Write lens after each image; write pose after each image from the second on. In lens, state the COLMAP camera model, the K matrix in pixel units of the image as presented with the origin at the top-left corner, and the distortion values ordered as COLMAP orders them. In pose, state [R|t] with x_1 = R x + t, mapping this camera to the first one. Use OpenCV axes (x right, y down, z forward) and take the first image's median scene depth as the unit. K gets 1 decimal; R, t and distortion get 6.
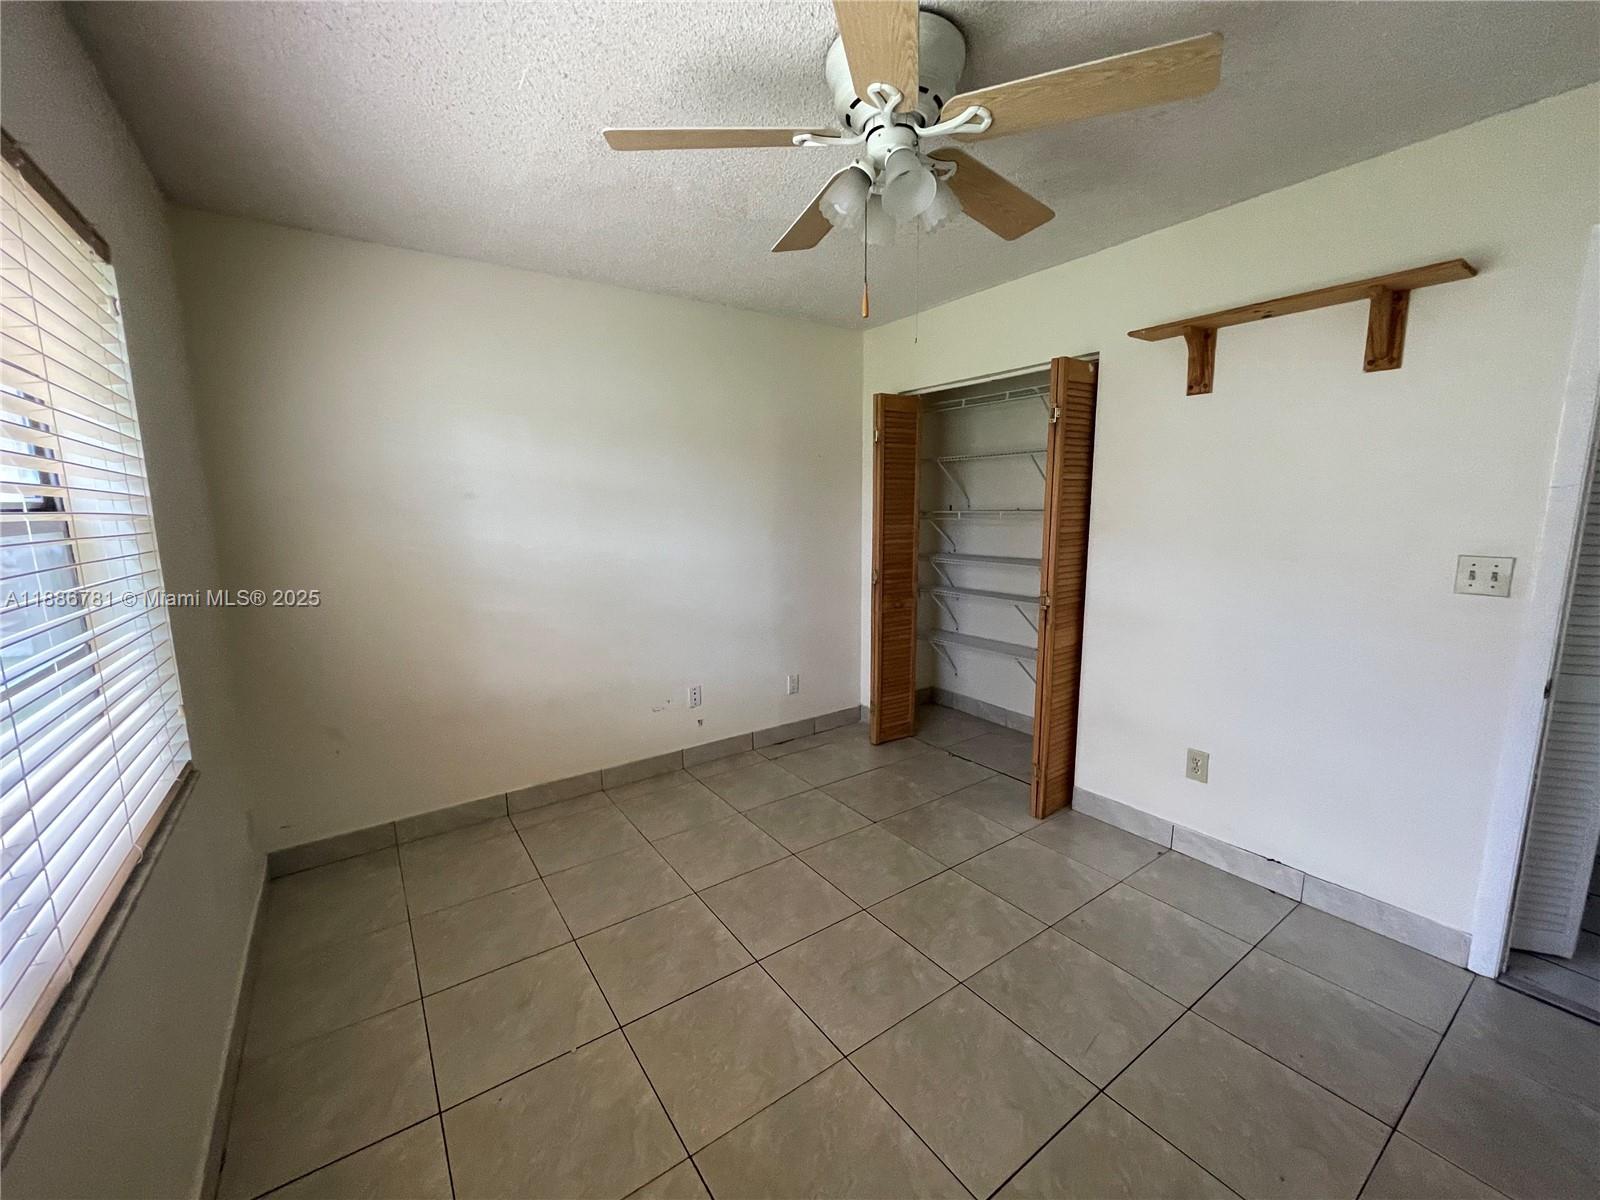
lens RADIAL K [[643.4, 0, 797.5], [0, 643.4, 607.5], [0, 0, 1]] dist [0.001732, 0.000122]
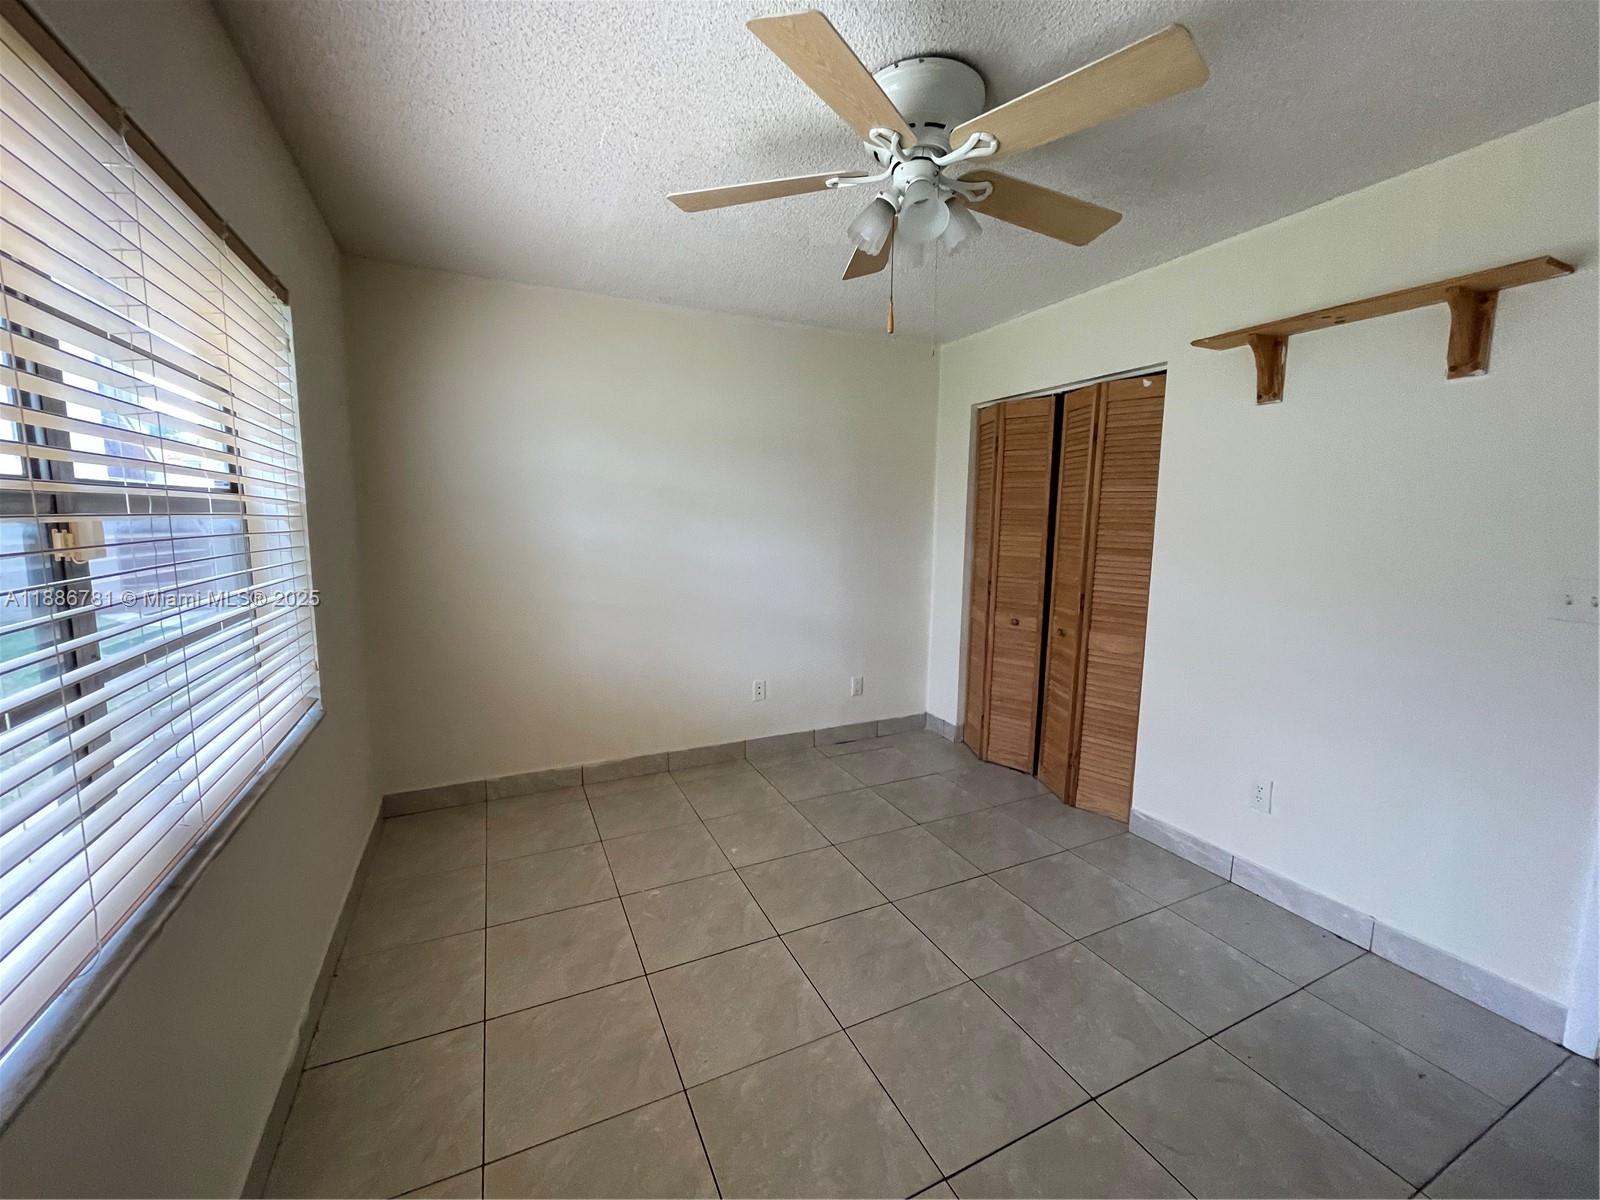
lens RADIAL K [[644.6, 0, 800.0], [0, 644.6, 600.0], [0, 0, 1]] dist [-0.001825, 0.003923]
pose [[0.986232, 0.044733, -0.159204, 0.112330], [-0.049370, 0.998460, -0.025289, 0.023176], [0.157827, 0.032801, 0.986922, -0.057201]]
